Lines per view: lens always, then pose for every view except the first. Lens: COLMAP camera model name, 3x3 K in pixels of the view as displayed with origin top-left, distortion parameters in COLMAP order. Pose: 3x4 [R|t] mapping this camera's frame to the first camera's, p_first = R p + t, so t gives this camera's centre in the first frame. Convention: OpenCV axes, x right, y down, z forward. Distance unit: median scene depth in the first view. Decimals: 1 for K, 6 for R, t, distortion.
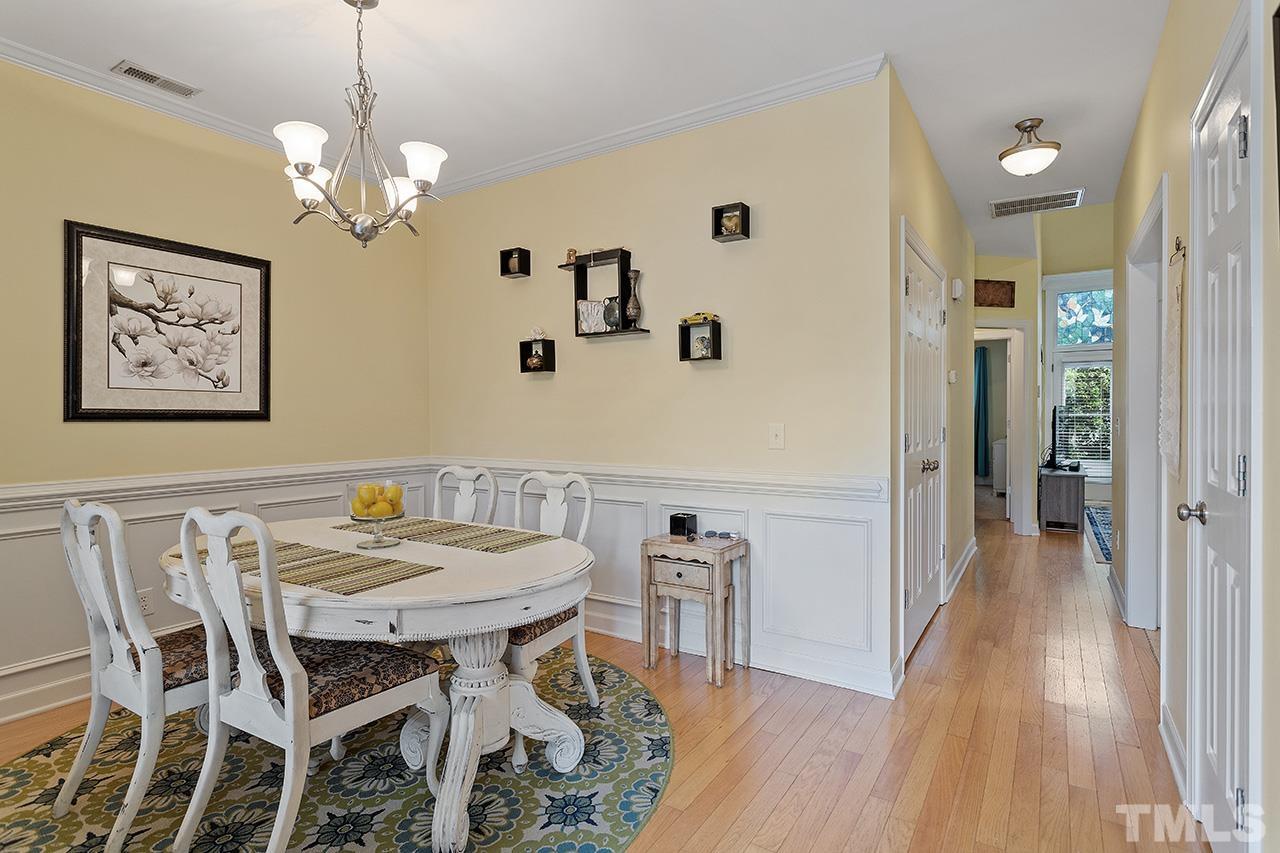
lens RADIAL K [[665.6, 0, 637.6], [0, 665.6, 424.0], [0, 0, 1]] dist [0.000906, 0.000659]
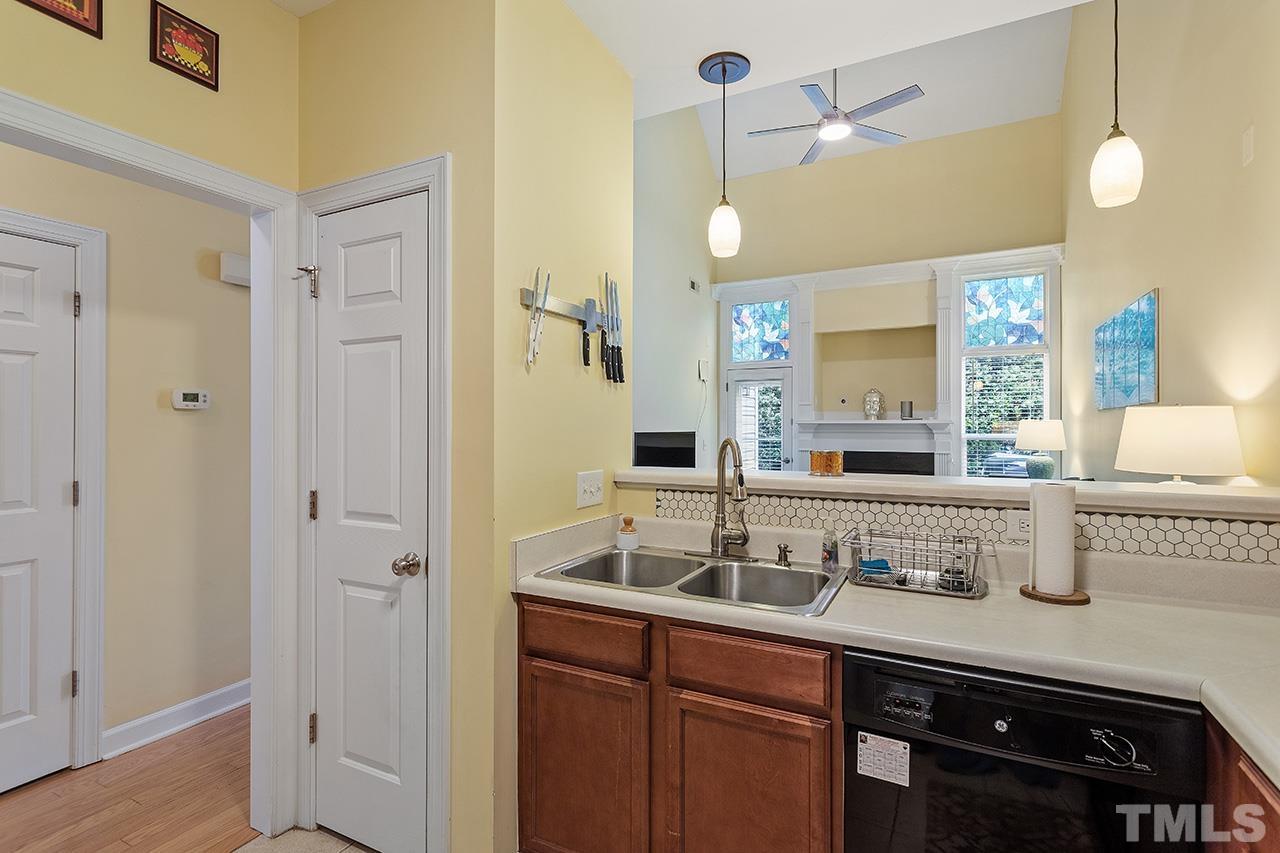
lens RADIAL K [[613.3, 0, 632.9], [0, 613.3, 423.0], [0, 0, 1]] dist [0.005858, -0.000023]
pose [[0.997141, 0.006561, 0.075280, 0.447687], [-0.005102, 0.999796, -0.019558, -0.019137], [-0.075393, 0.019118, 0.996971, 0.186125]]
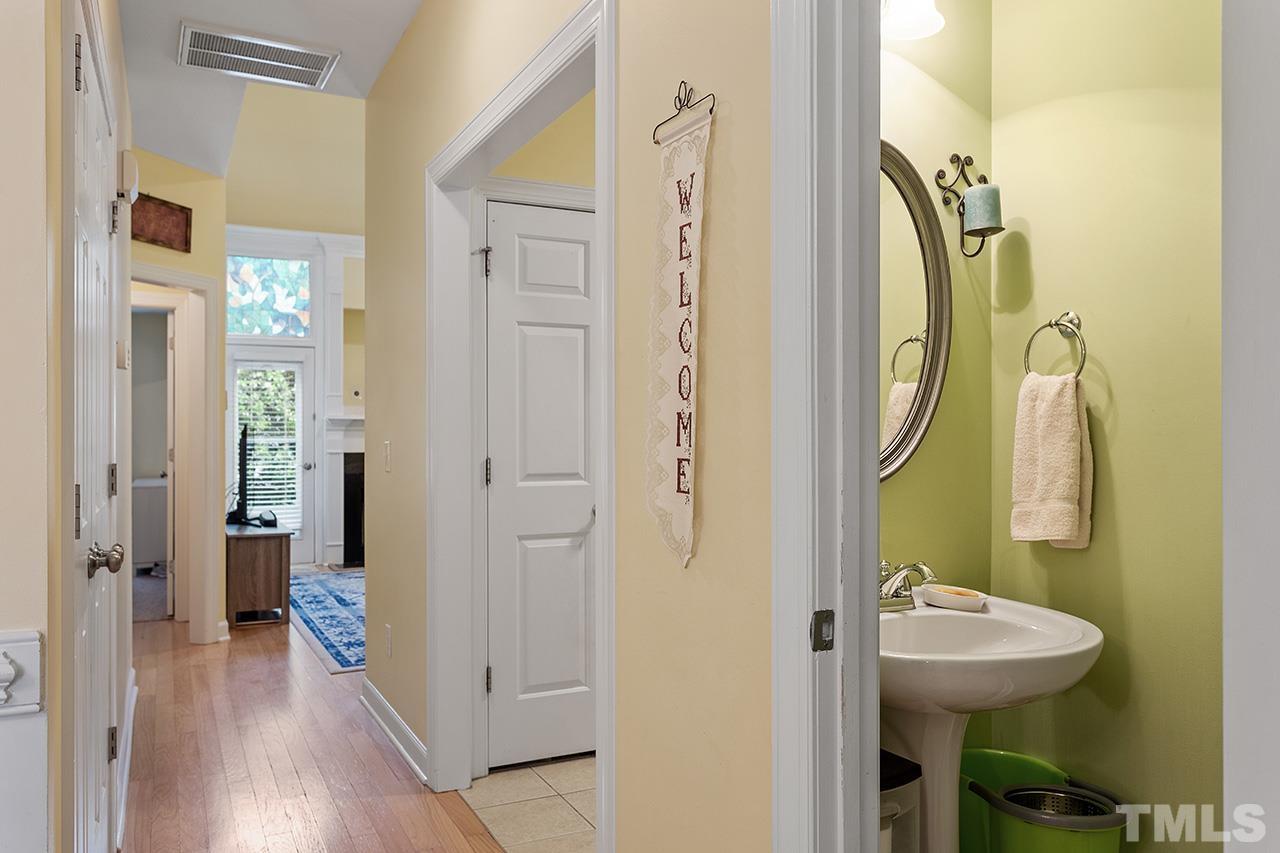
lens RADIAL K [[948.5, 0, 643.8], [0, 948.5, 443.3], [0, 0, 1]] dist [-0.011180, -0.010188]
pose [[0.516741, 0.002746, 0.856137, 0.048353], [0.007770, 0.999939, -0.007897, 0.000216], [-0.856106, 0.010733, 0.516688, 0.175813]]
